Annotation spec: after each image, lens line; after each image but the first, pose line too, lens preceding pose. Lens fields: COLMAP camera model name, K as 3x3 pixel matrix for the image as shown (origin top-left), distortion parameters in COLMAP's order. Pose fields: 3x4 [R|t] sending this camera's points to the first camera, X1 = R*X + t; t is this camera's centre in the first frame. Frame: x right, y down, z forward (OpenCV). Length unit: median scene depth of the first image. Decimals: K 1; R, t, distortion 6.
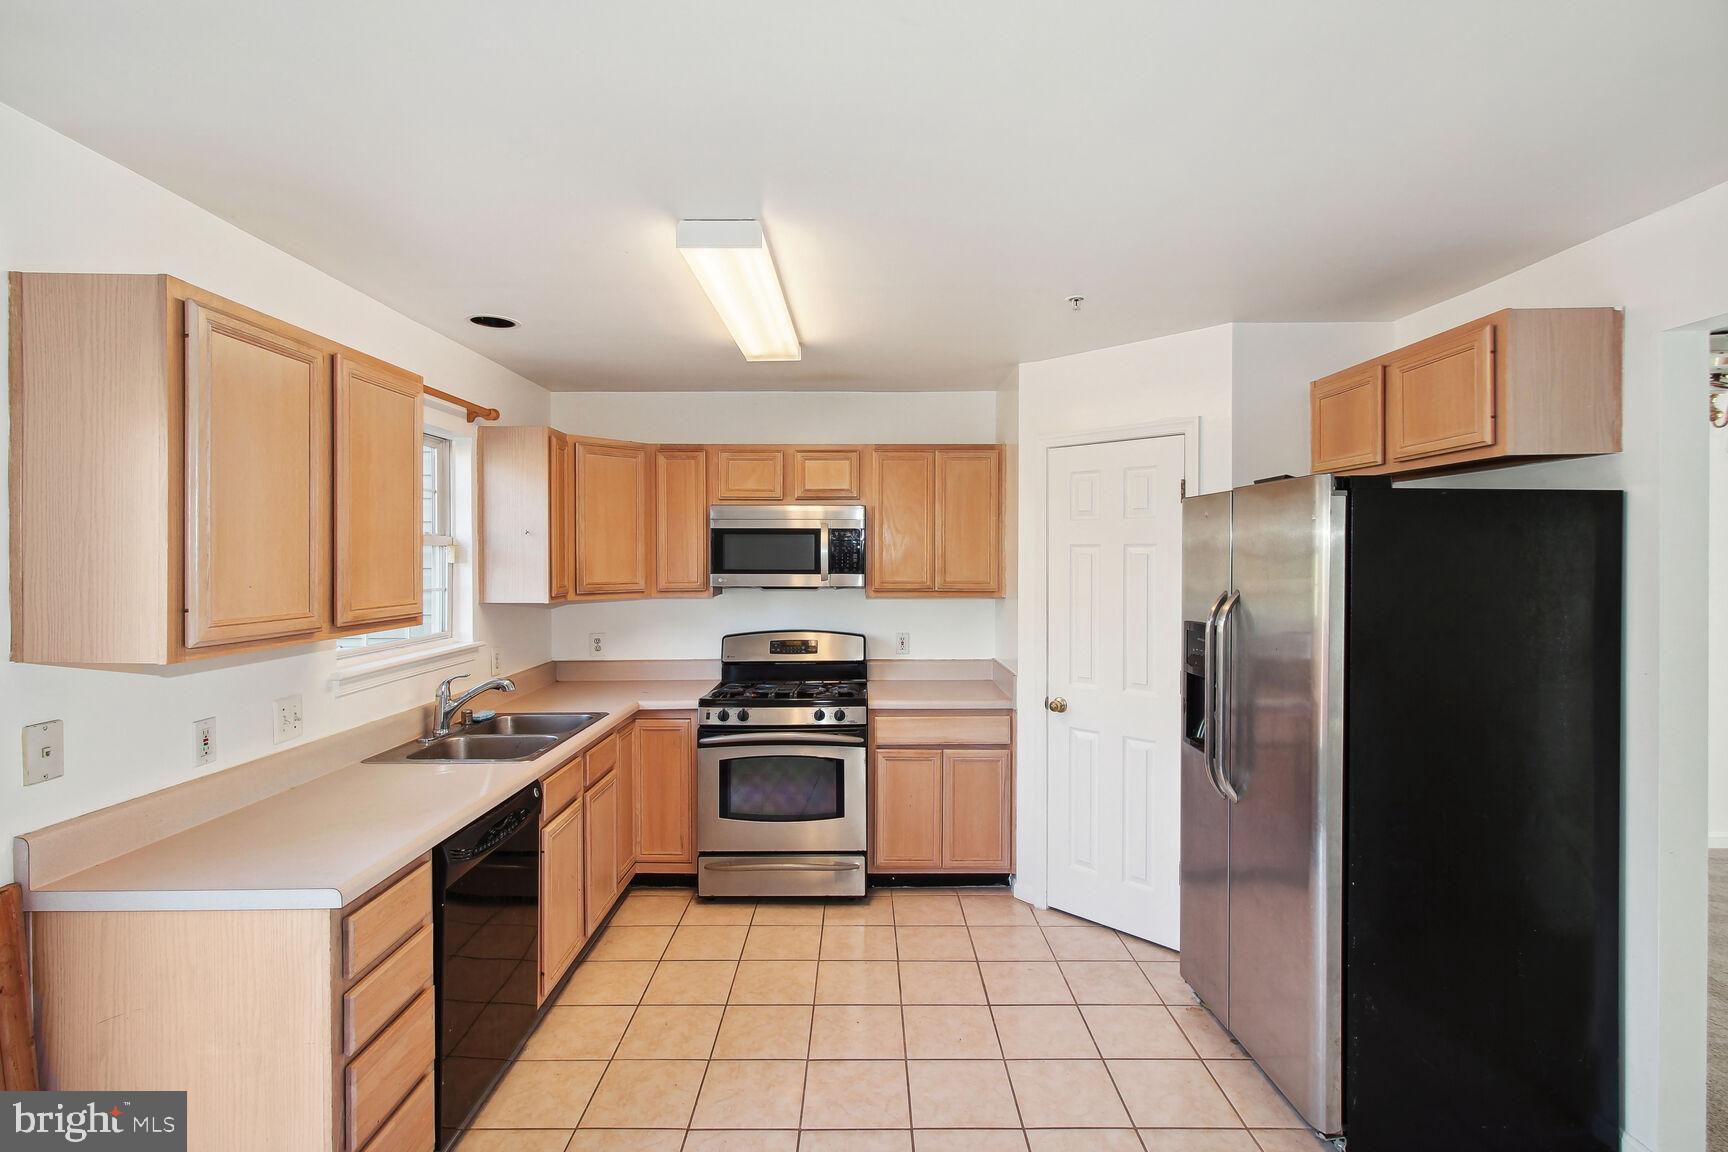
lens RADIAL K [[822.4, 0, 866.9], [0, 822.4, 565.1], [0, 0, 1]] dist [0.003038, 0.000512]
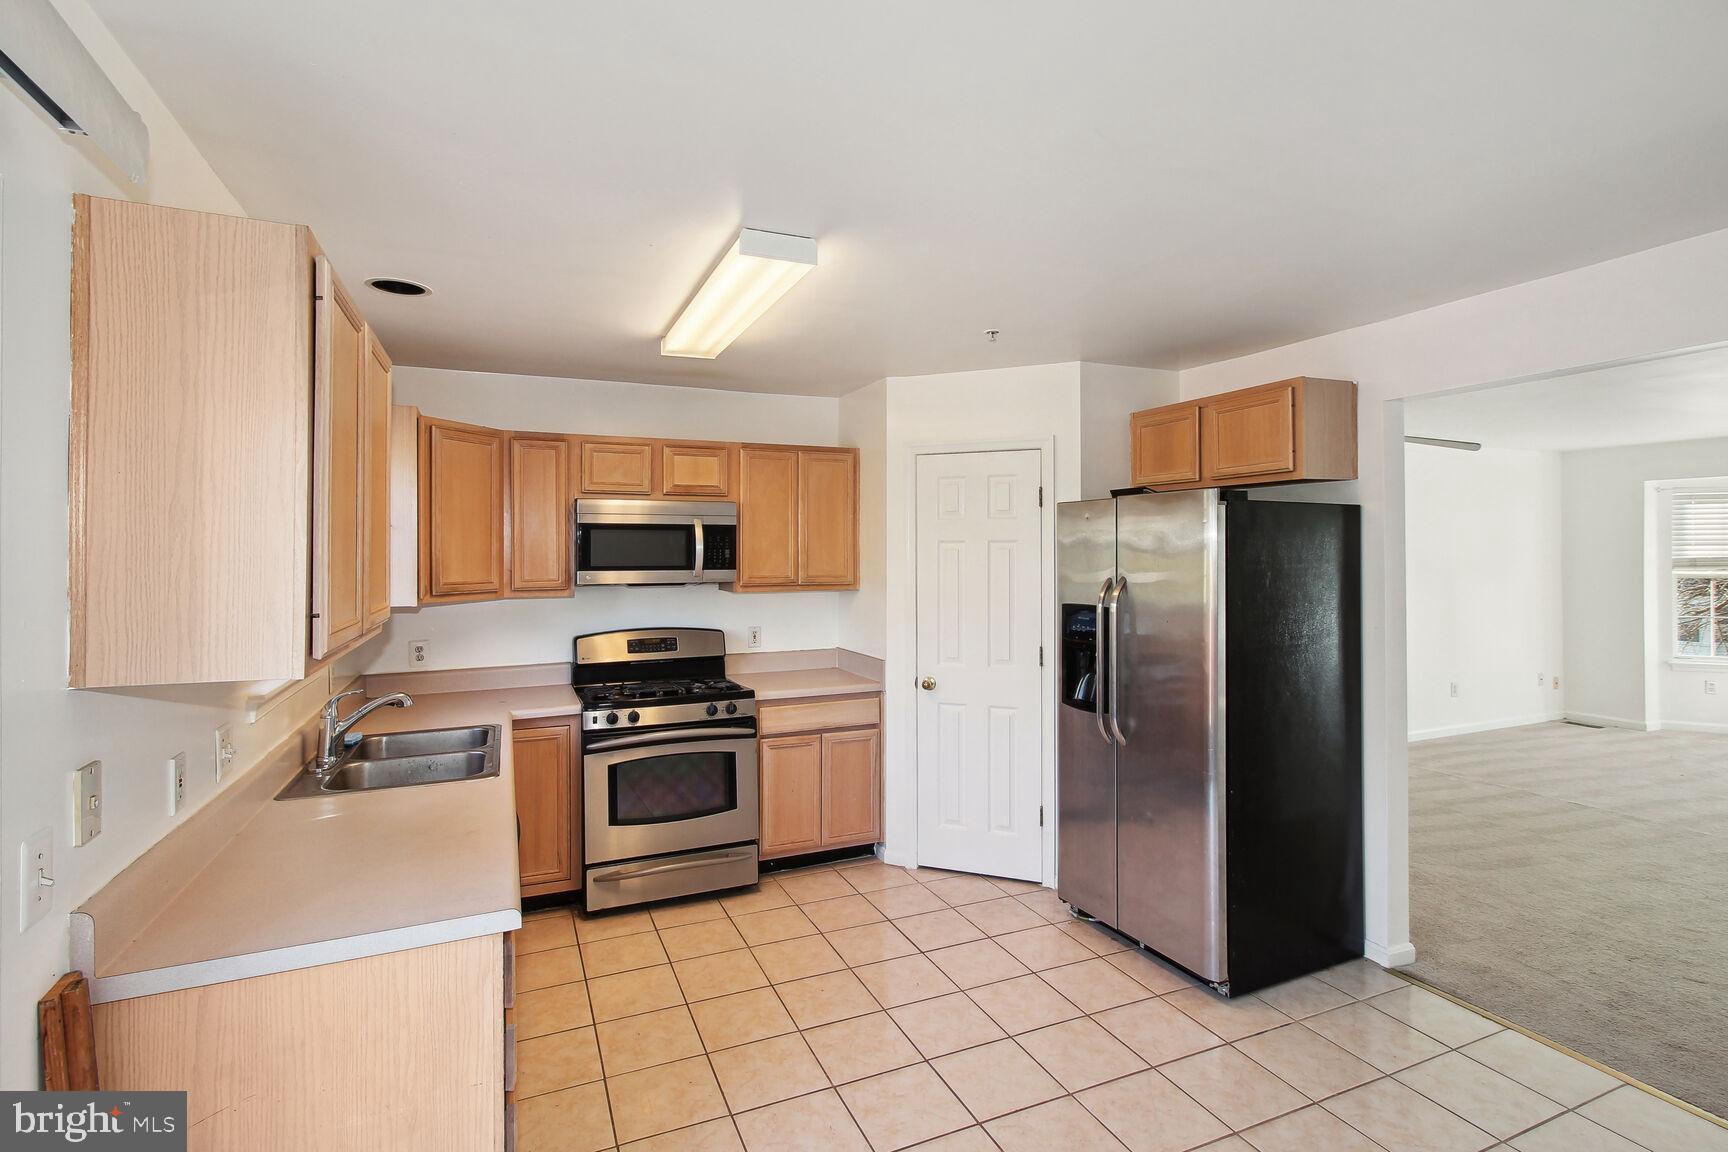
lens RADIAL K [[822.4, 0, 890.5], [0, 822.4, 553.5], [0, 0, 1]] dist [0.003038, 0.000512]
pose [[0.917800, -0.004027, 0.397022, -0.283519], [0.007875, 0.999936, -0.008061, 0.000746], [-0.396965, 0.010525, 0.917774, -0.012607]]
